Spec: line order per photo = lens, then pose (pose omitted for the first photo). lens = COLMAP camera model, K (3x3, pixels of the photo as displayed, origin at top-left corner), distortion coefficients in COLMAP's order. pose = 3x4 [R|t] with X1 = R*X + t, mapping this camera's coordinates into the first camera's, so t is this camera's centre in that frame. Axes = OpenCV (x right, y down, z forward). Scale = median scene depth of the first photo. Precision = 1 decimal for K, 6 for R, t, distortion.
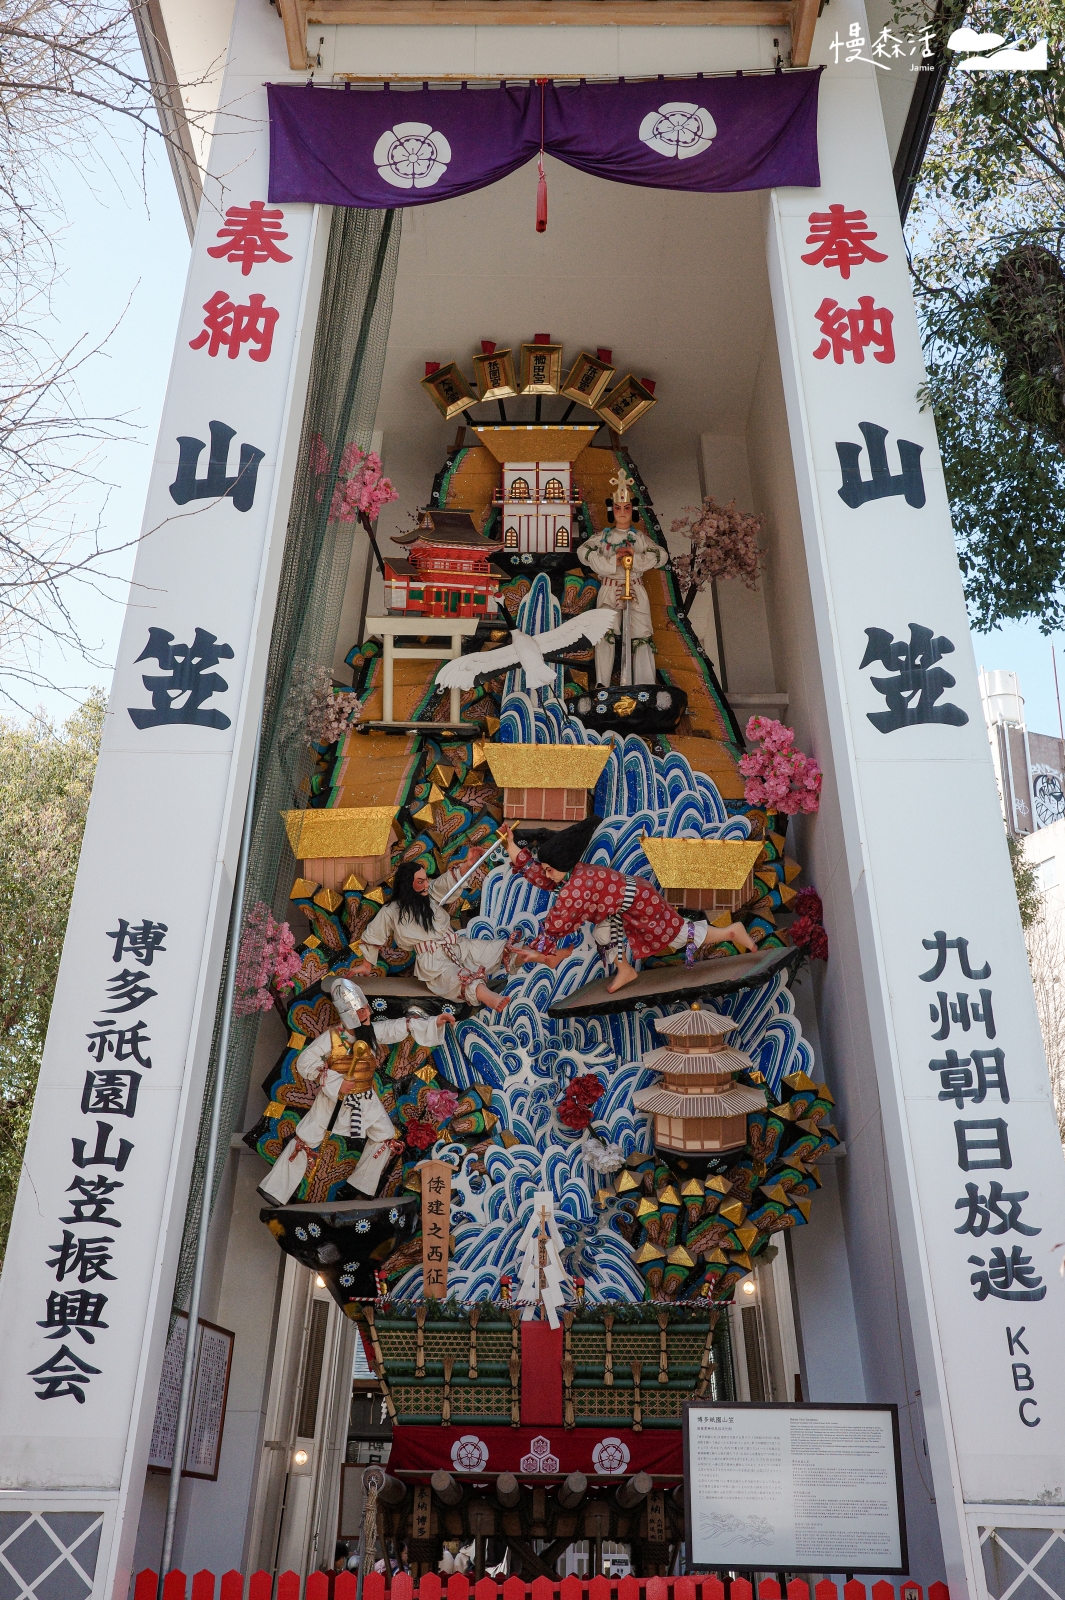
lens RADIAL K [[1944.2, 0, 502.1], [0, 1944.2, 795.4], [0, 0, 1]] dist [0.017077, 0.043866]
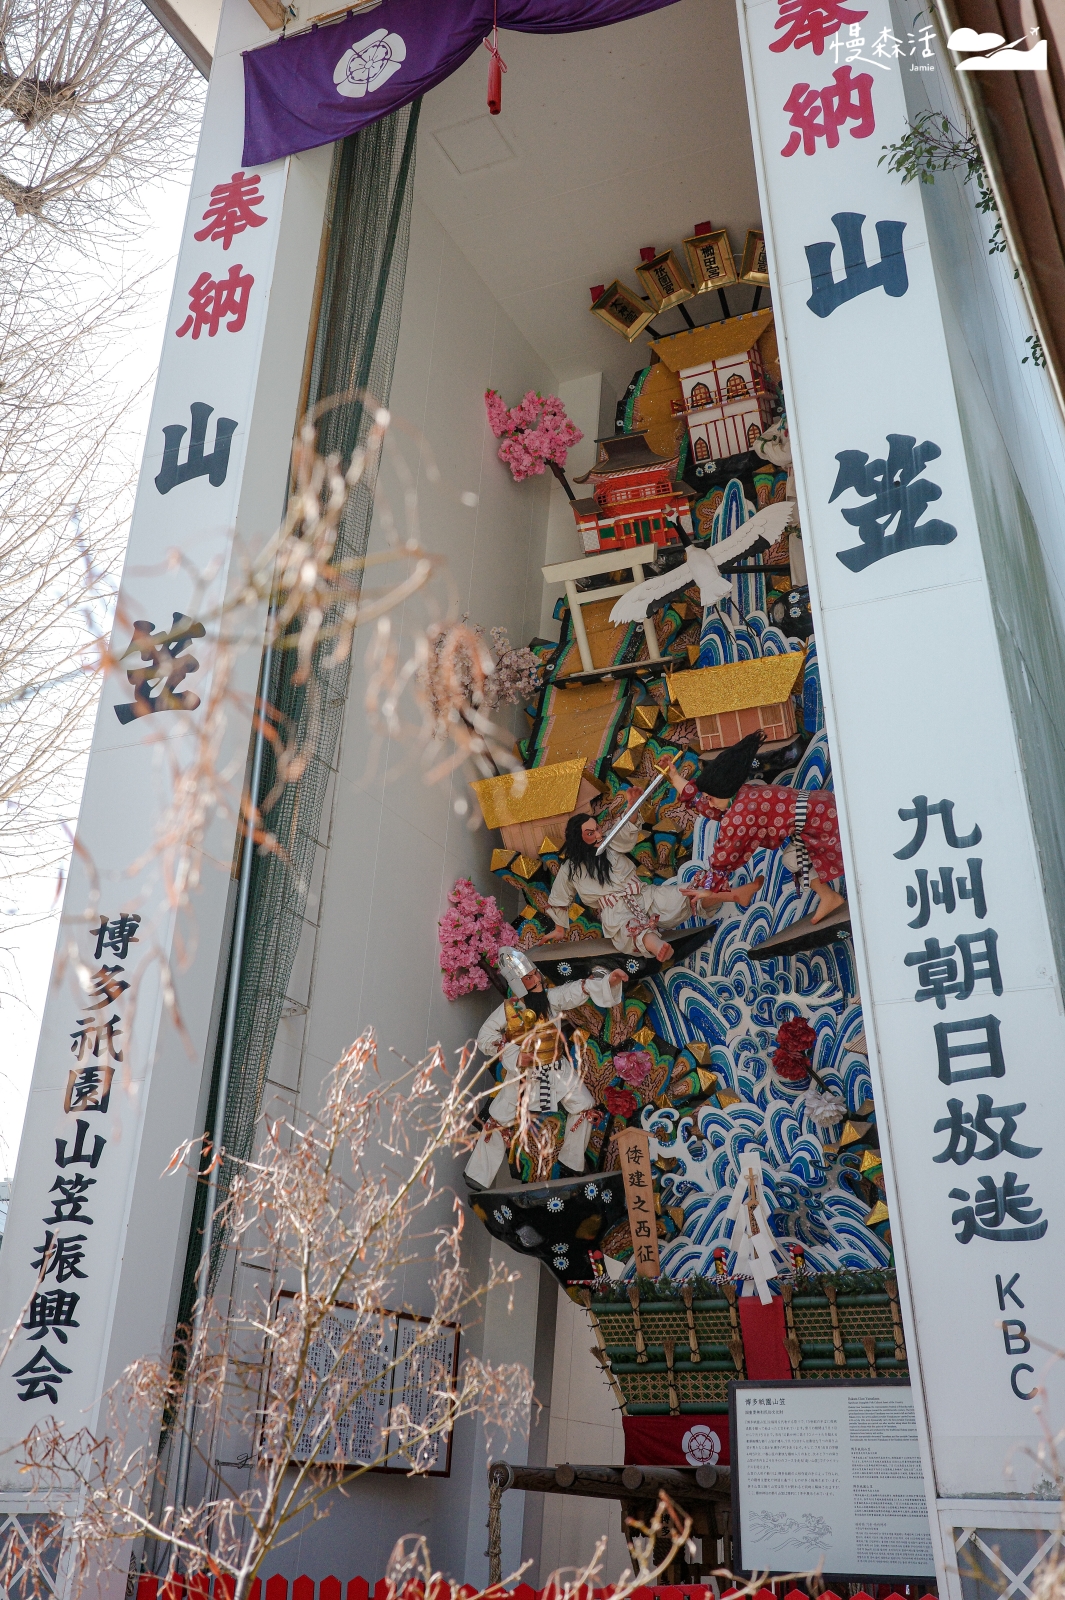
lens RADIAL K [[1905.4, 0, 532.5], [0, 1905.4, 800.0], [0, 0, 1]] dist [0.026585, 0.020006]
pose [[0.893918, -0.159240, -0.418992, 0.331708], [0.158742, 0.986652, -0.036309, 0.059747], [0.419181, -0.034054, 0.907264, 0.165438]]
